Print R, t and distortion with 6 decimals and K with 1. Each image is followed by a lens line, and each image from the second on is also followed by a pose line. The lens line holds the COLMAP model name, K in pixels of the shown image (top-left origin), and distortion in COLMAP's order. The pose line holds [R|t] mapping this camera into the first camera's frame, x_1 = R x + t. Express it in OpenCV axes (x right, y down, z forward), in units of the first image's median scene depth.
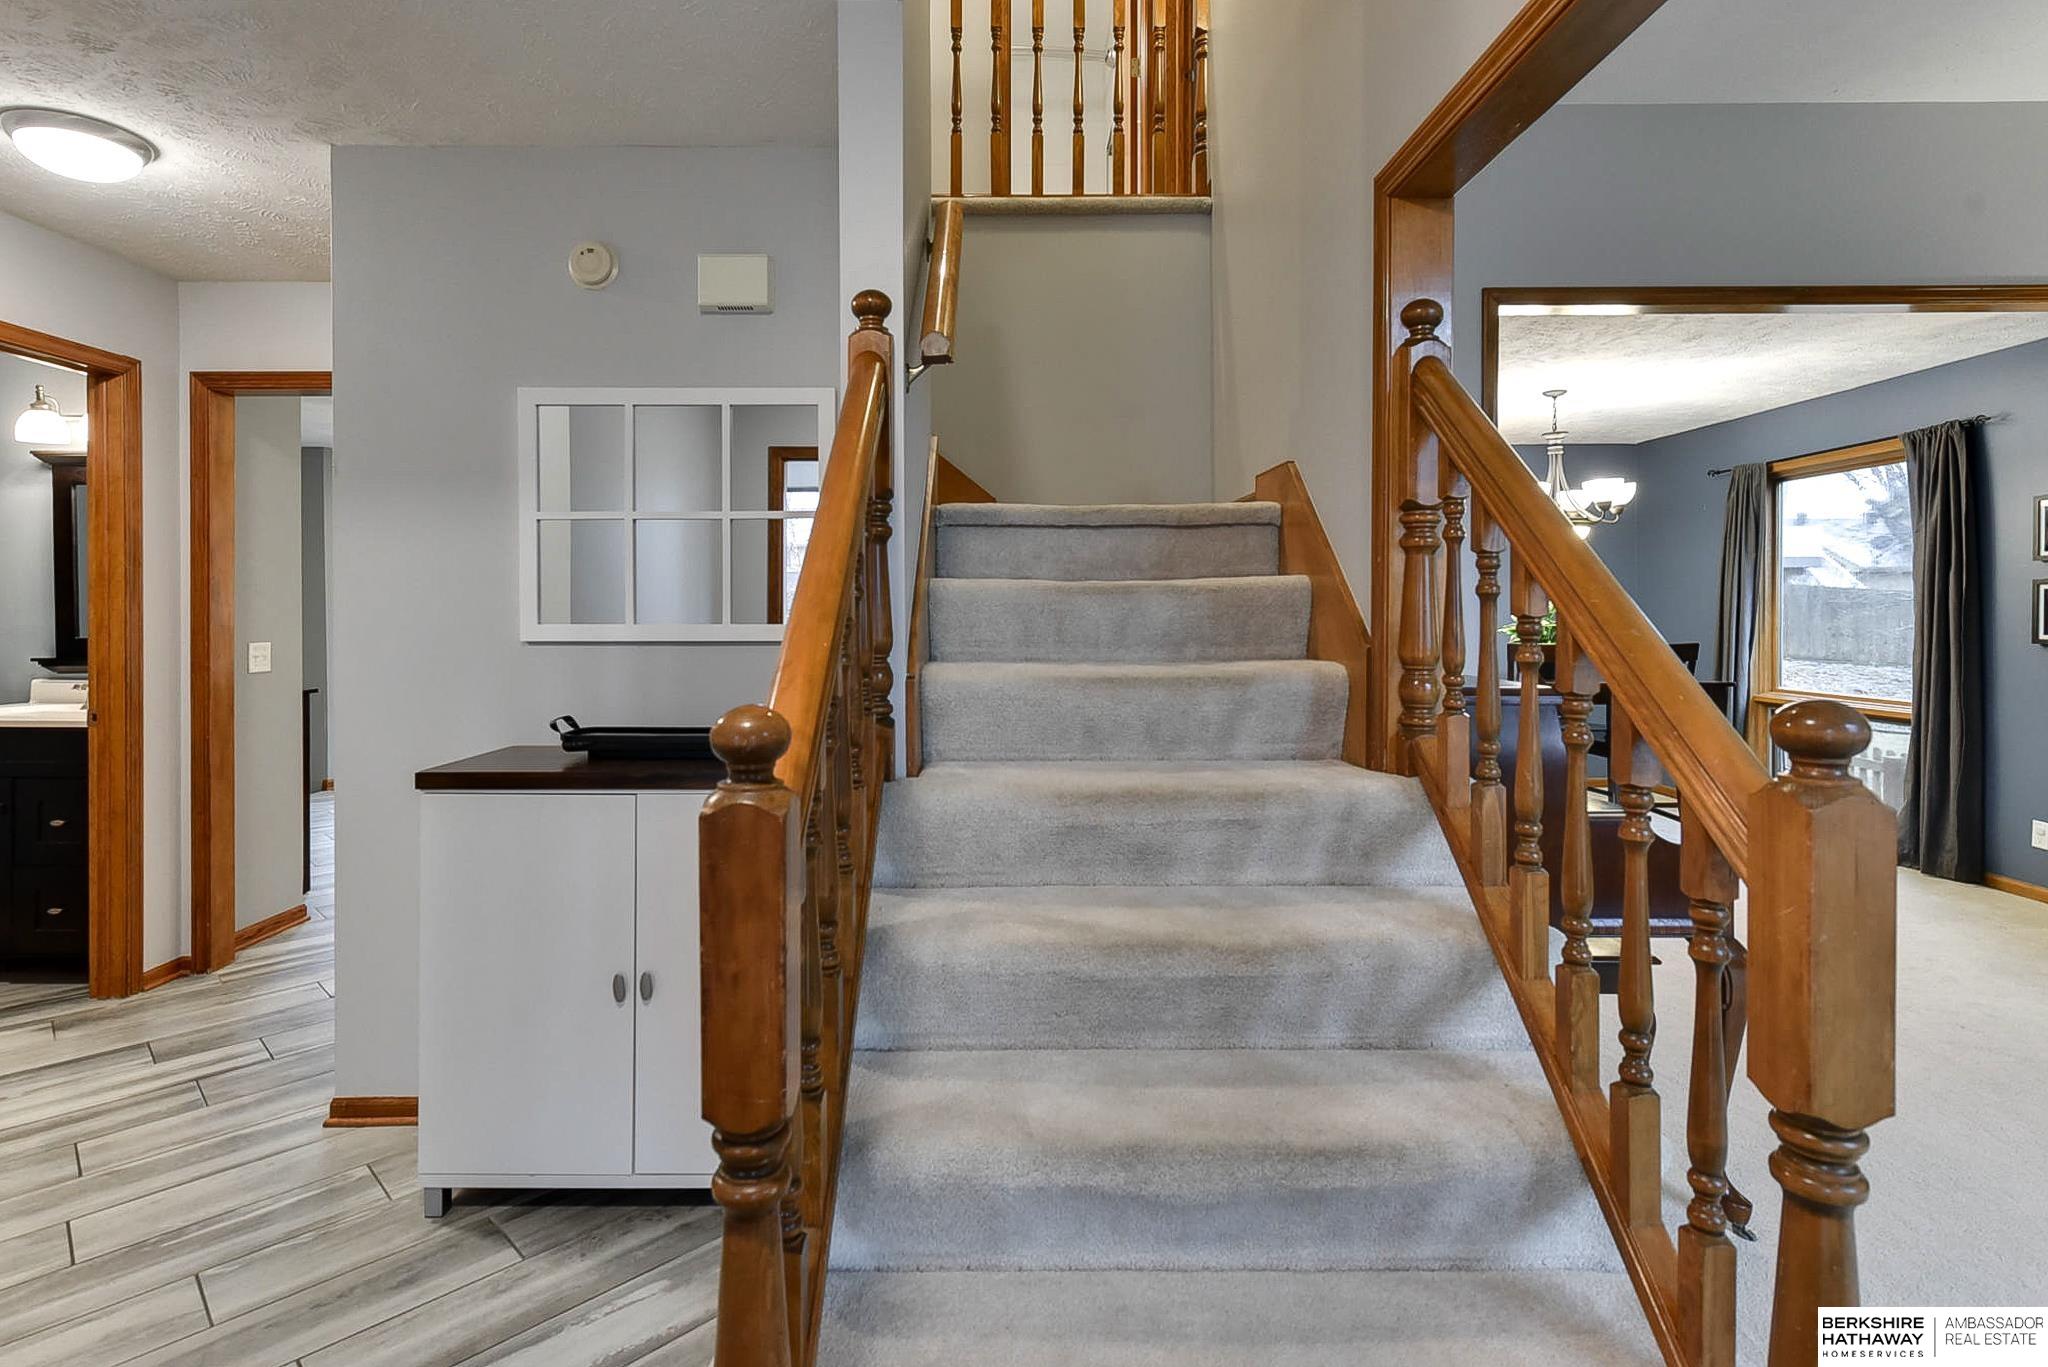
lens RADIAL K [[1006.3, 0, 1019.1], [0, 1006.3, 620.0], [0, 0, 1]] dist [0.008876, -0.000805]
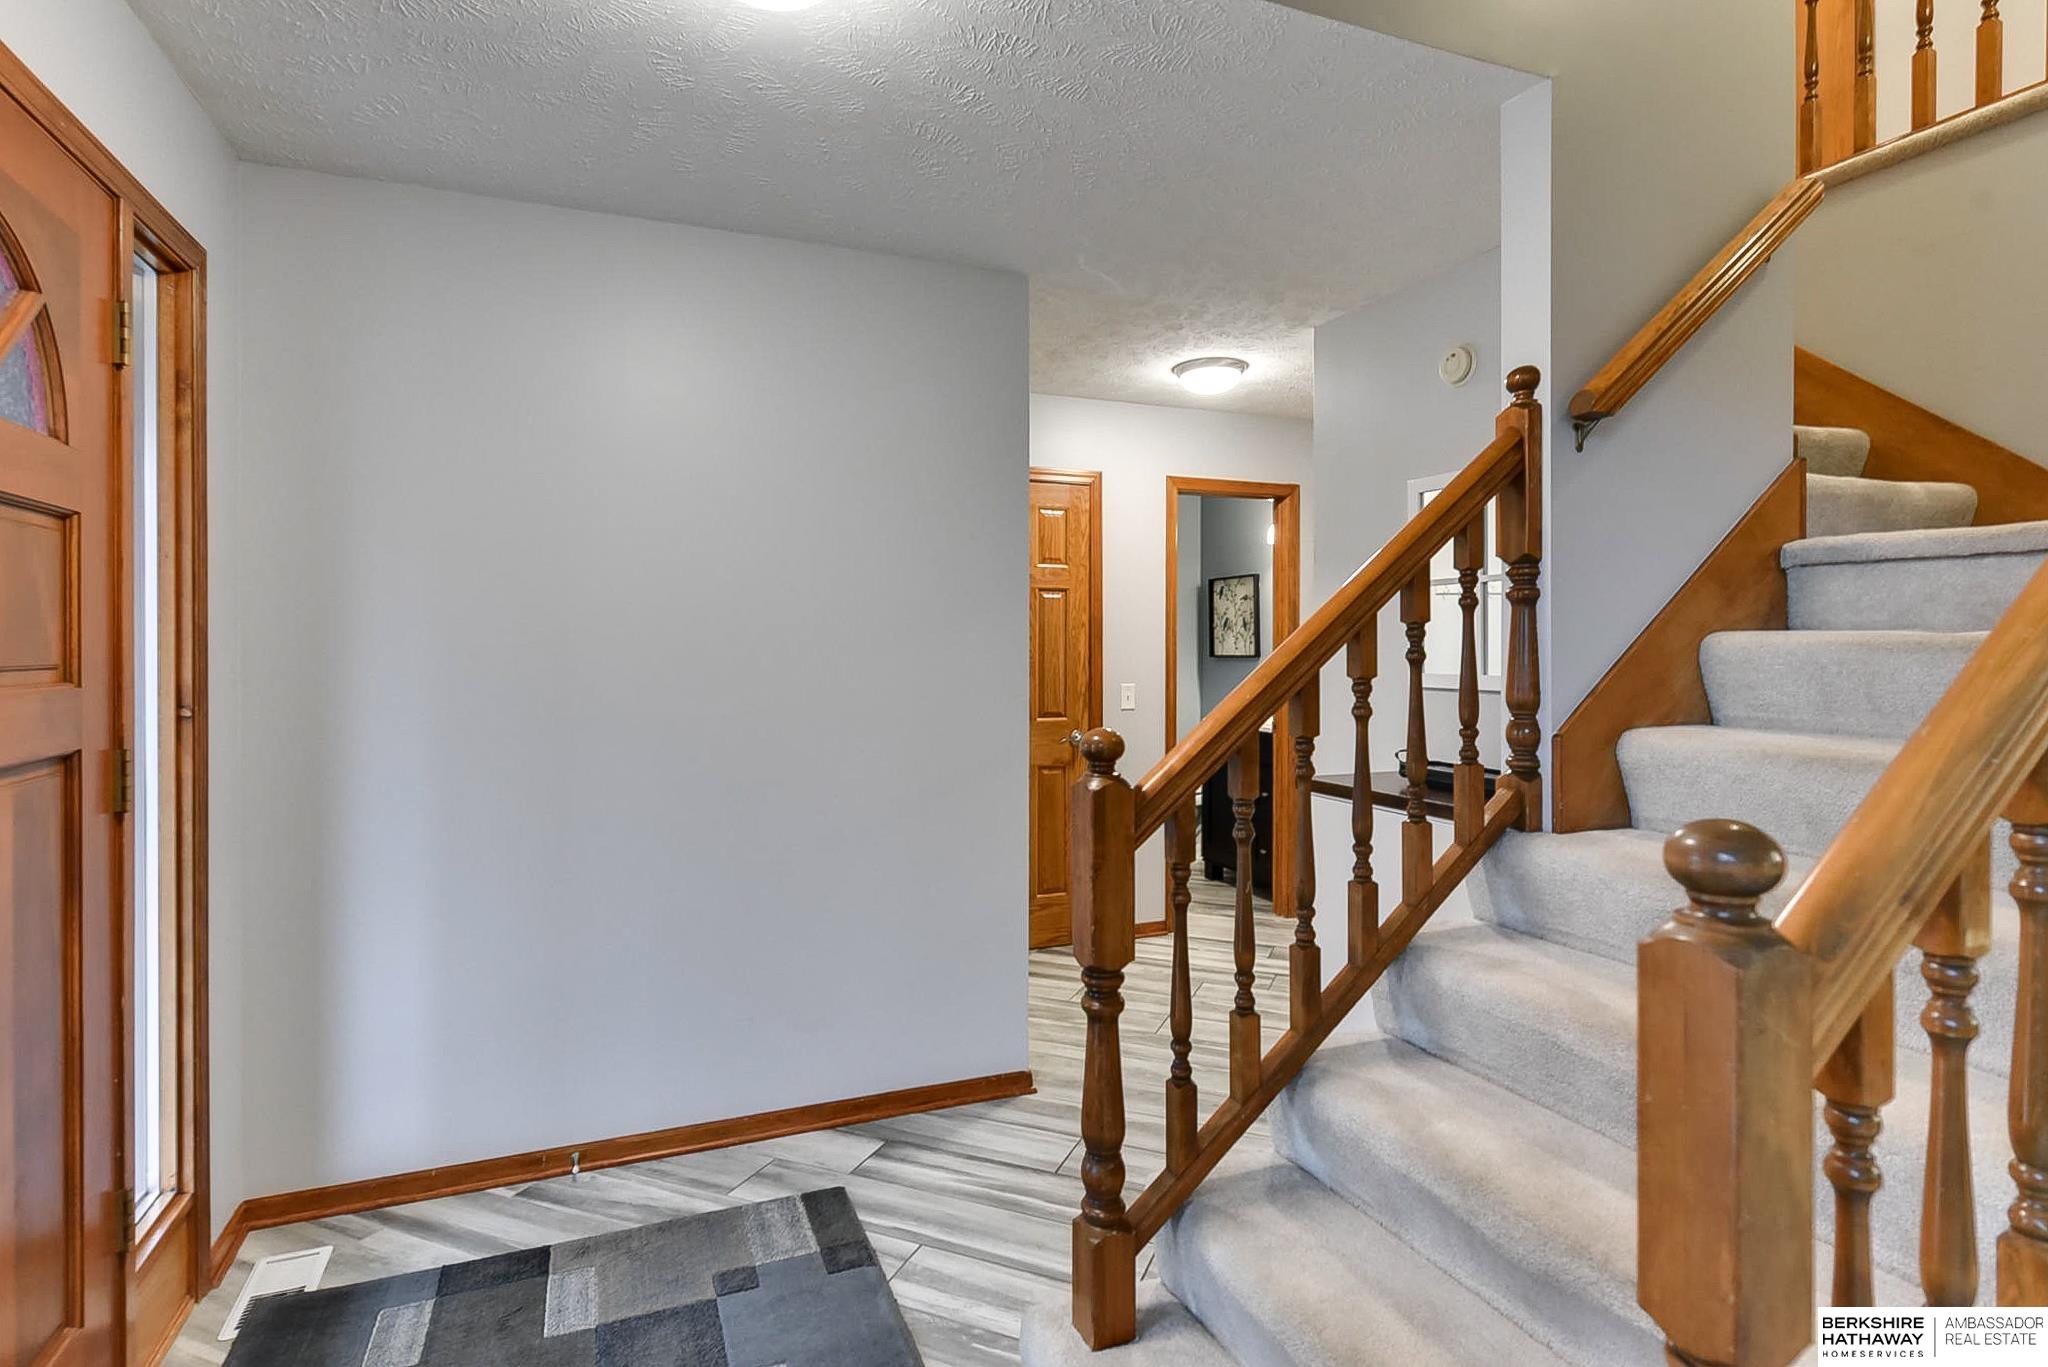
lens RADIAL K [[1026.8, 0, 993.8], [0, 1026.8, 645.0], [0, 0, 1]] dist [0.003442, -0.000769]
pose [[0.370253, -0.001241, -0.928930, 0.281147], [-0.009724, 0.999939, -0.005212, -0.010212], [0.928880, 0.010962, 0.370219, 0.035804]]
